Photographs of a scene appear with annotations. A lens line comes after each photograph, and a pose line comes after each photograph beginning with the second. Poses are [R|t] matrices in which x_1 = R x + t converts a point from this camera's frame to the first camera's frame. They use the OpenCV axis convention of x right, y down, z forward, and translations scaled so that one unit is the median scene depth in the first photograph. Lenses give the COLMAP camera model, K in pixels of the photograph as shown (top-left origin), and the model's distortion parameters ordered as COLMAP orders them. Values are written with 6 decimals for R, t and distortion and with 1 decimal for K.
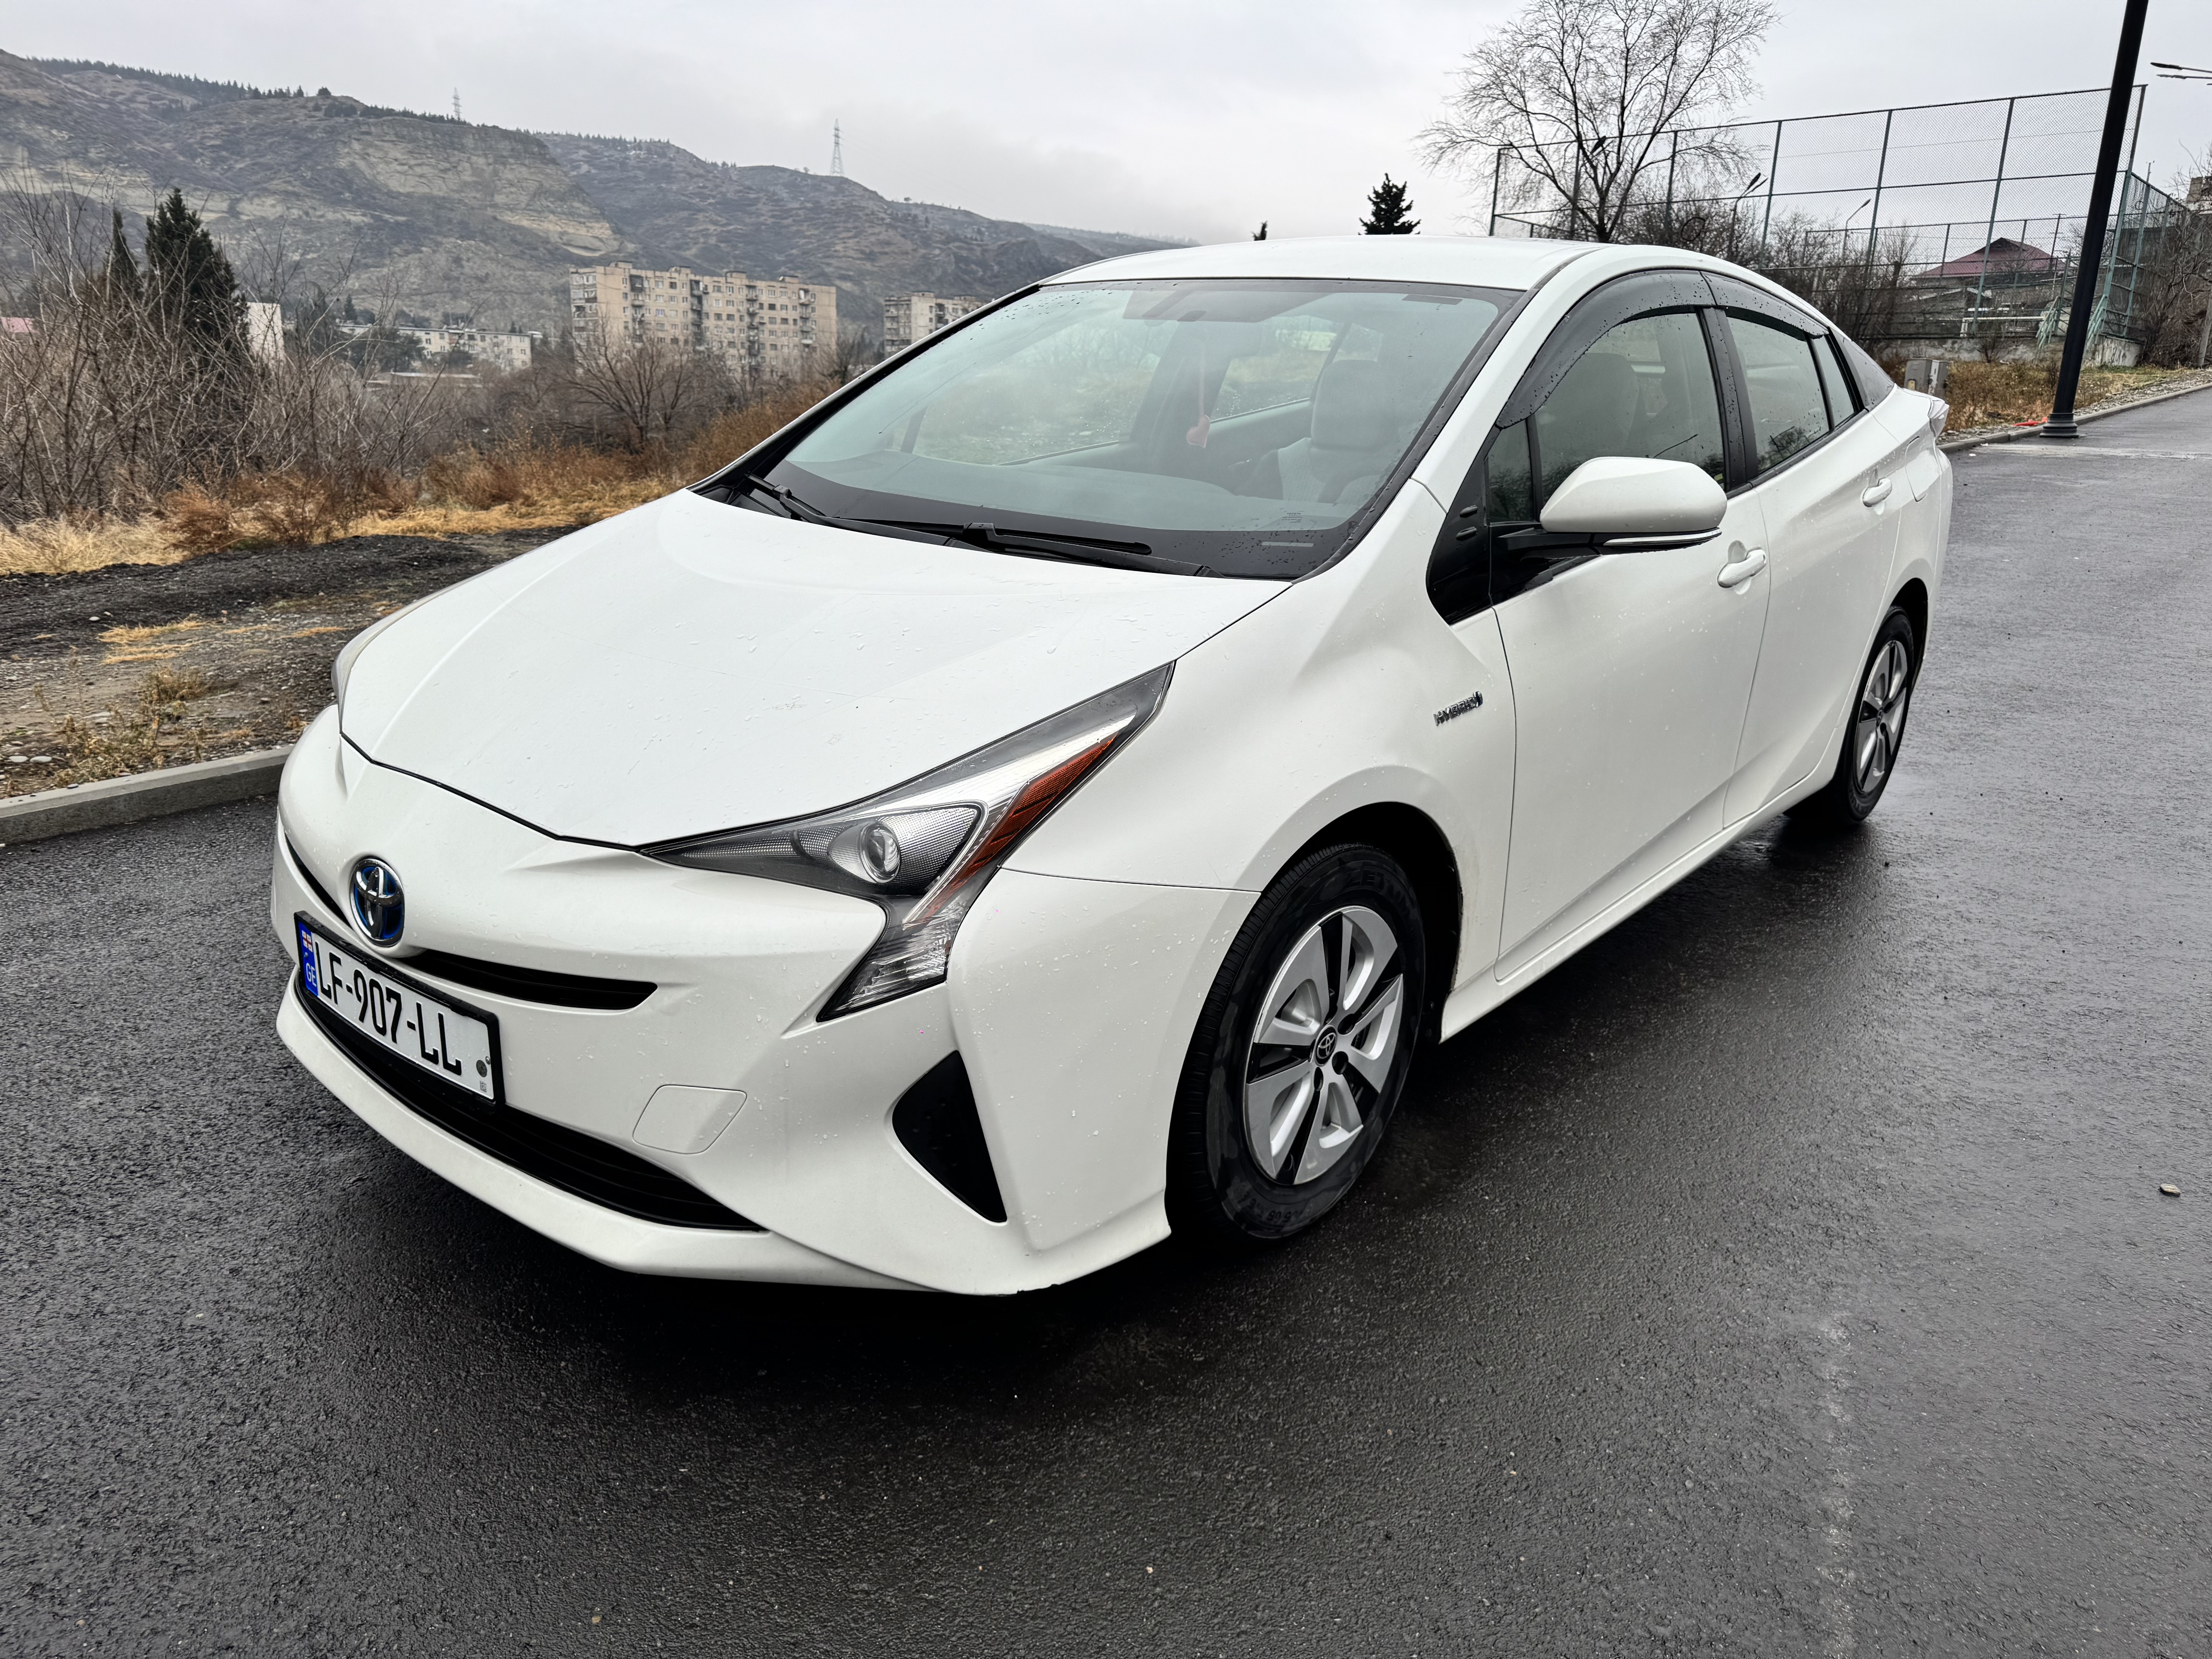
lens RADIAL K [[1599.9, 0, 1096.1], [0, 1599.9, 830.5], [0, 0, 1]] dist [0.008606, -0.000596]
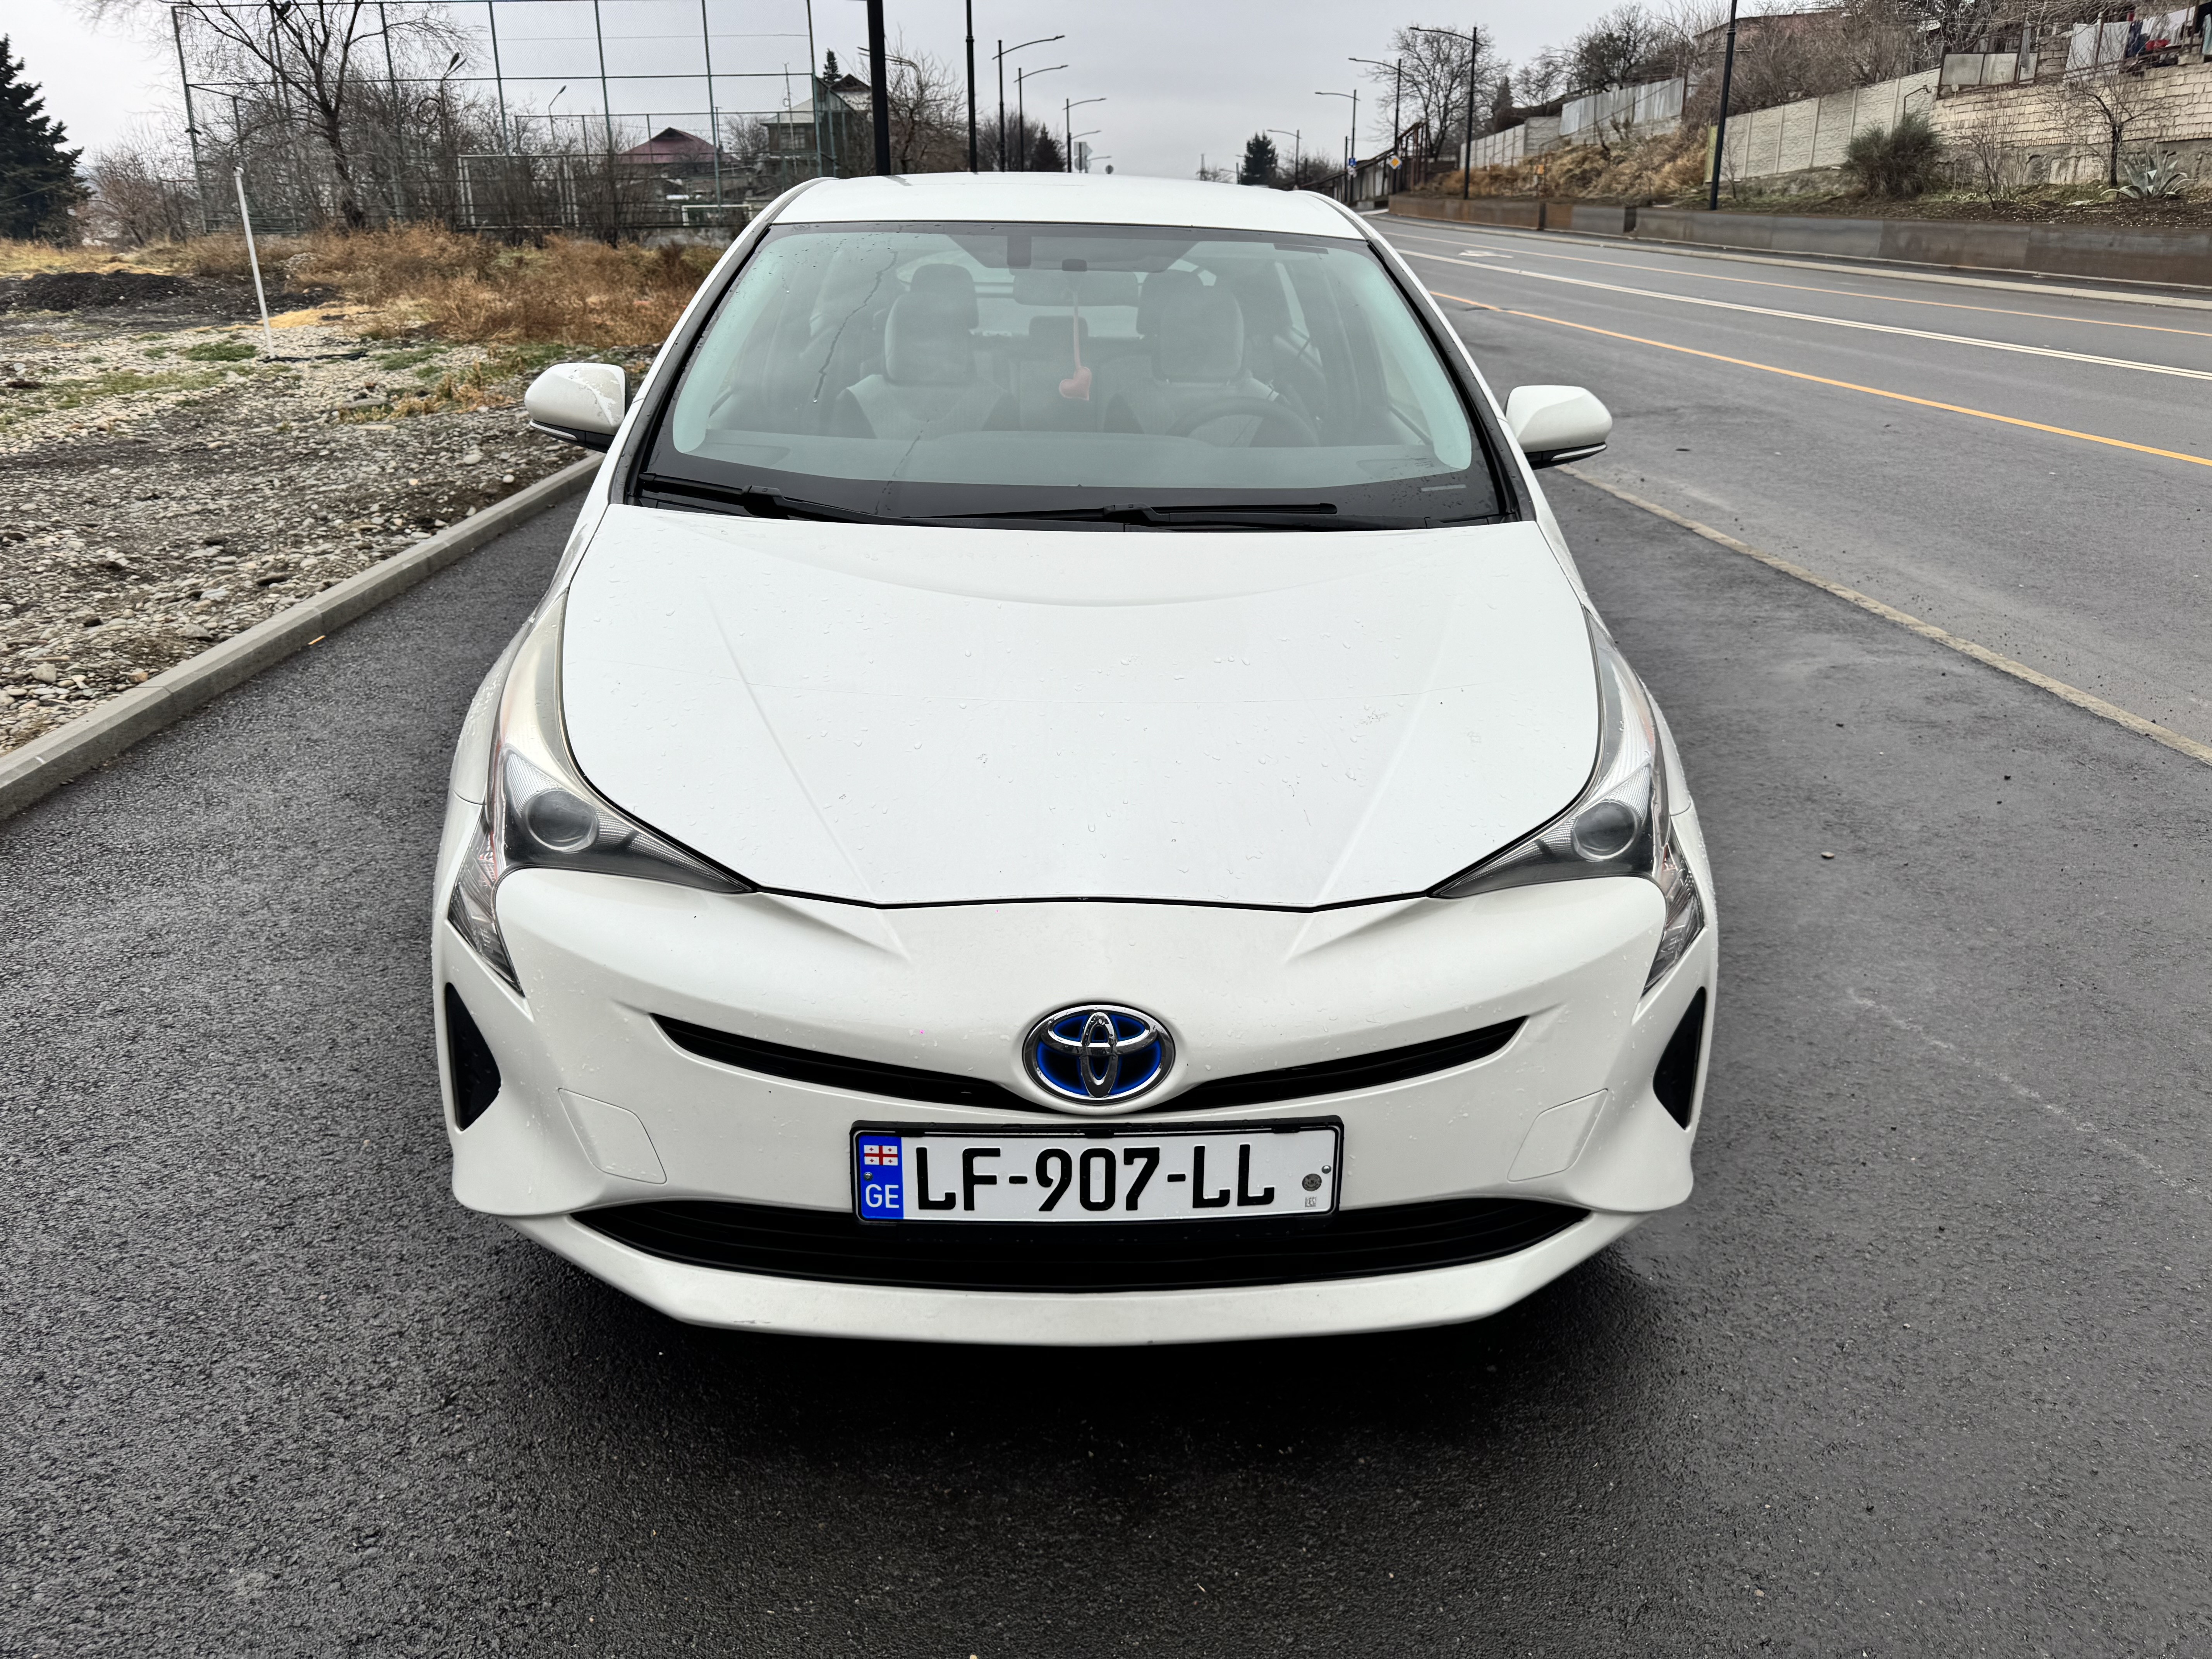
lens RADIAL K [[1599.9, 0, 1096.1], [0, 1599.9, 830.5], [0, 0, 1]] dist [0.008606, -0.000596]
pose [[0.732940, -0.249878, 0.632740, -0.691882], [0.208284, 0.967858, 0.140954, -0.134222], [-0.647624, 0.028479, 0.761428, 0.282045]]
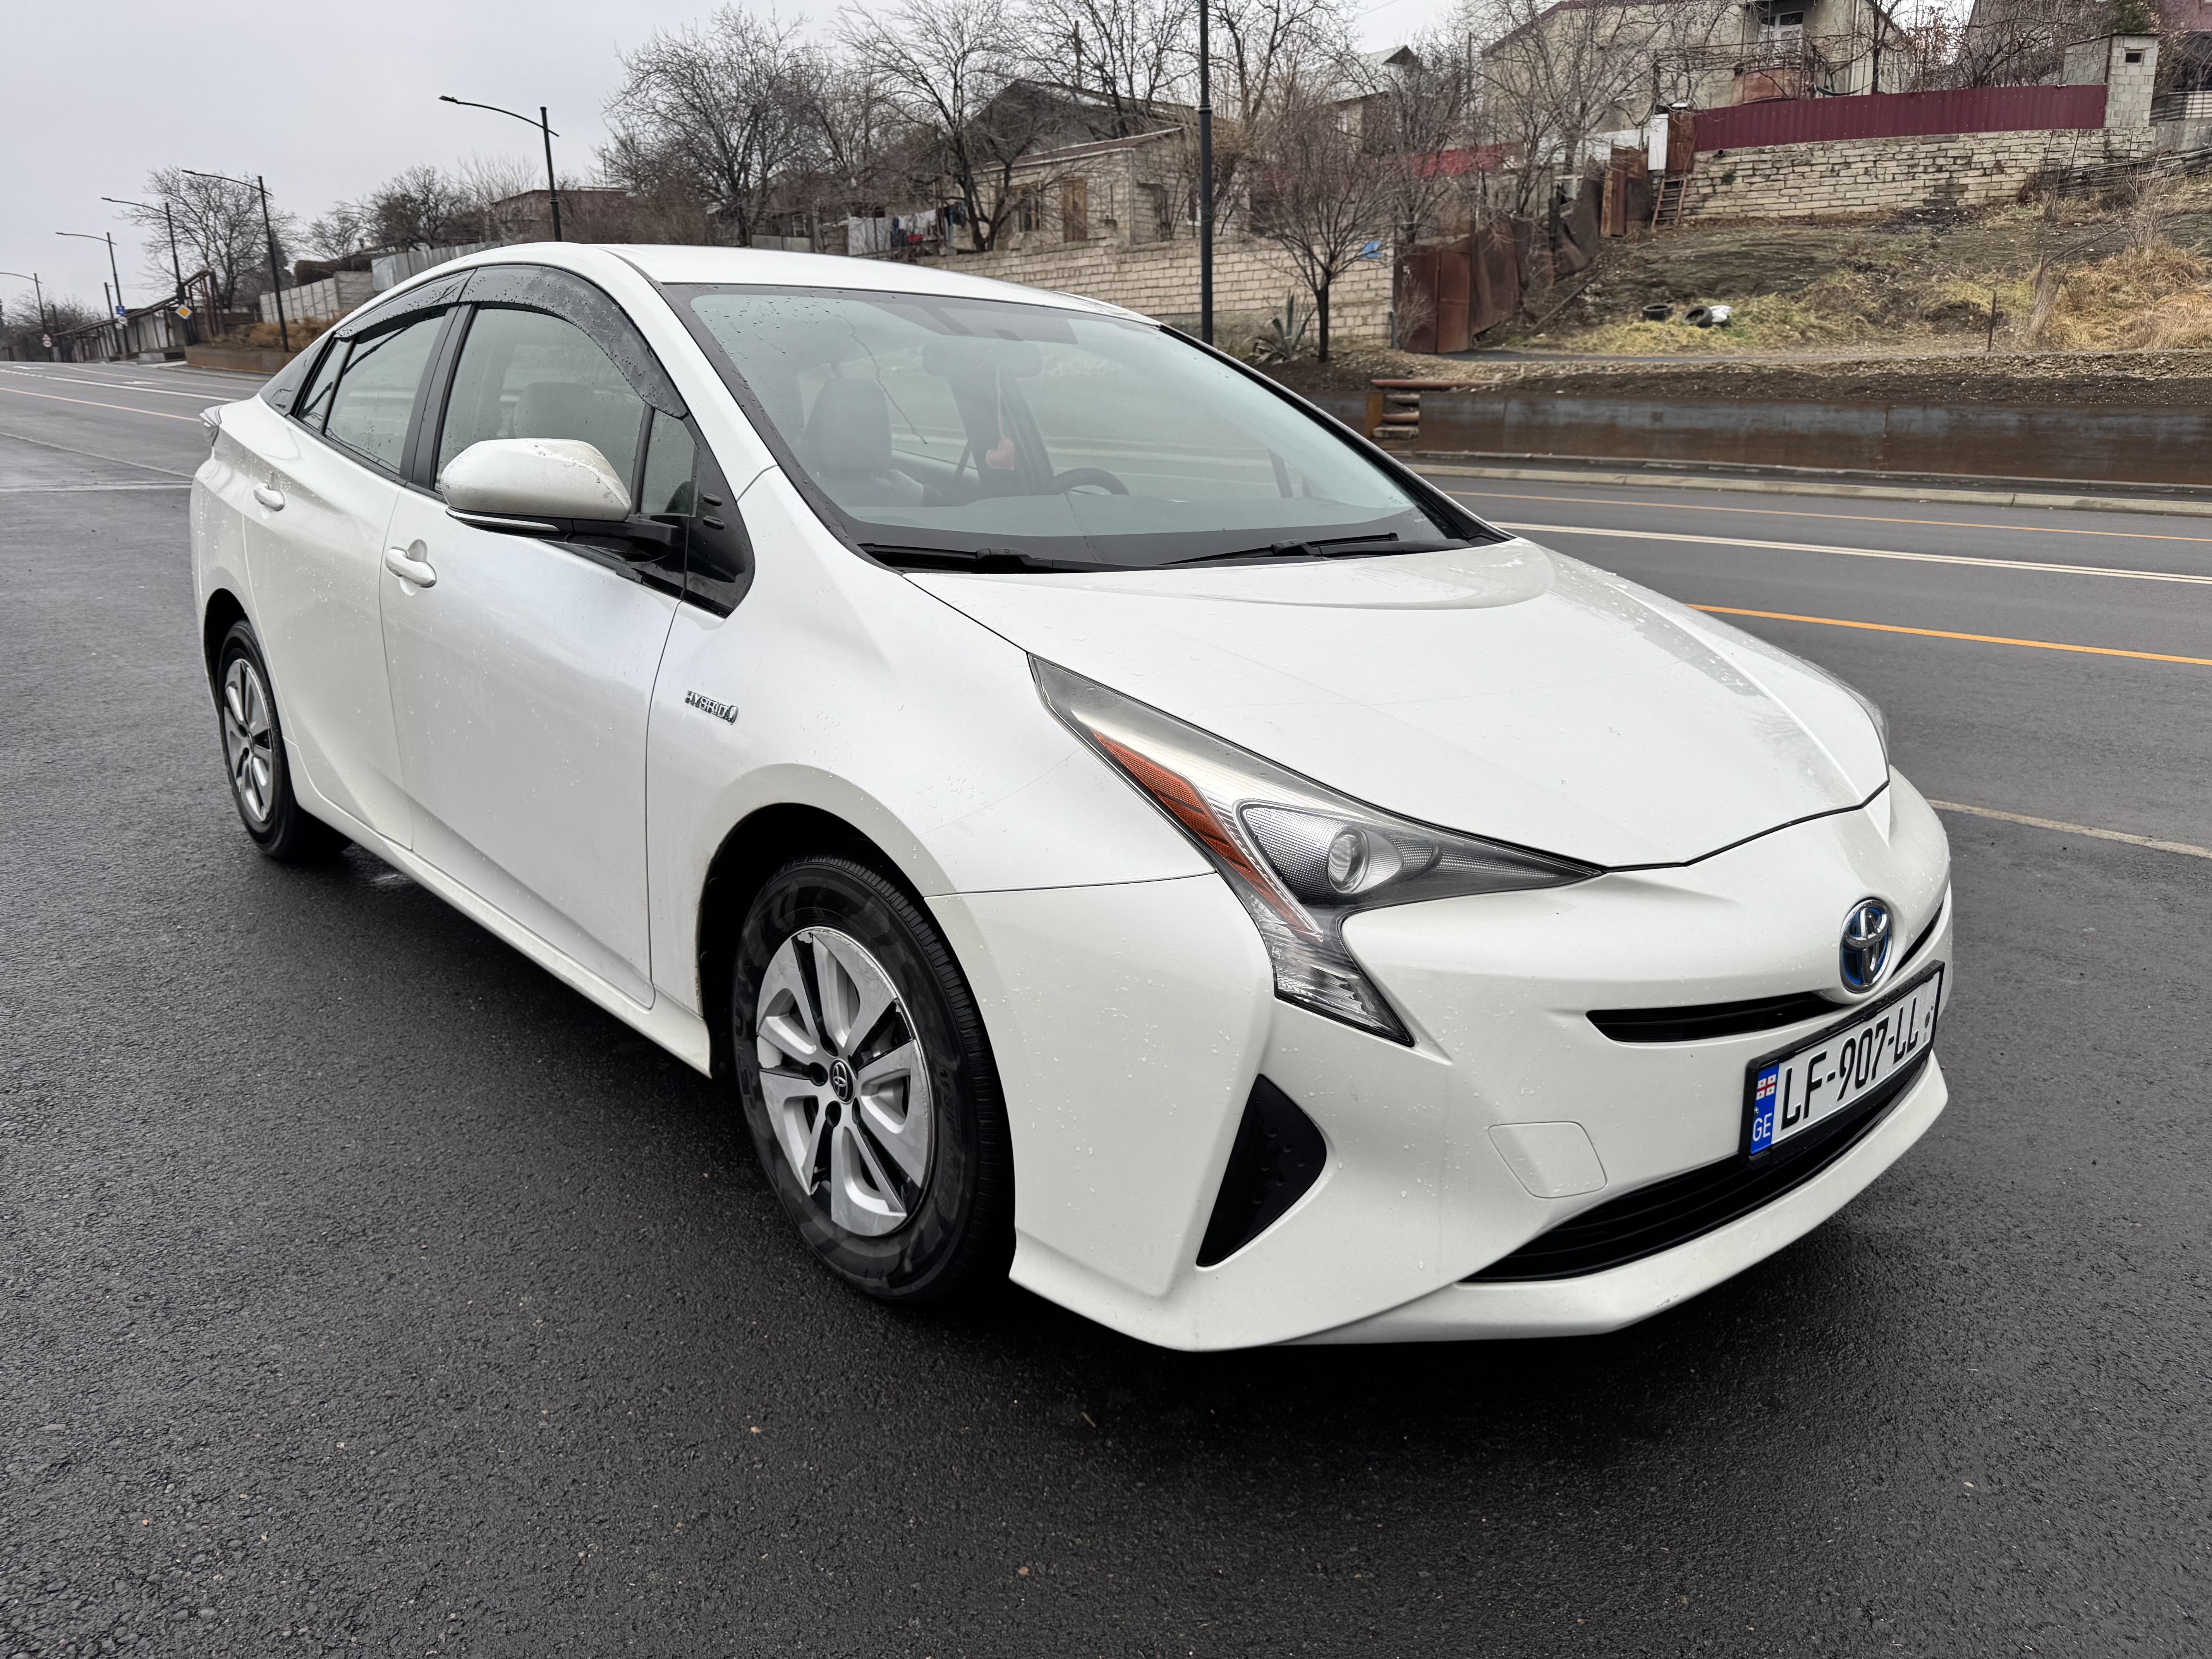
lens RADIAL K [[1599.9, 0, 1096.1], [0, 1599.9, 830.5], [0, 0, 1]] dist [0.008606, -0.000596]
pose [[0.127904, -0.274354, 0.953085, -1.023915], [0.292122, 0.928769, 0.228152, -0.270754], [-0.947790, 0.249236, 0.198939, 0.906020]]
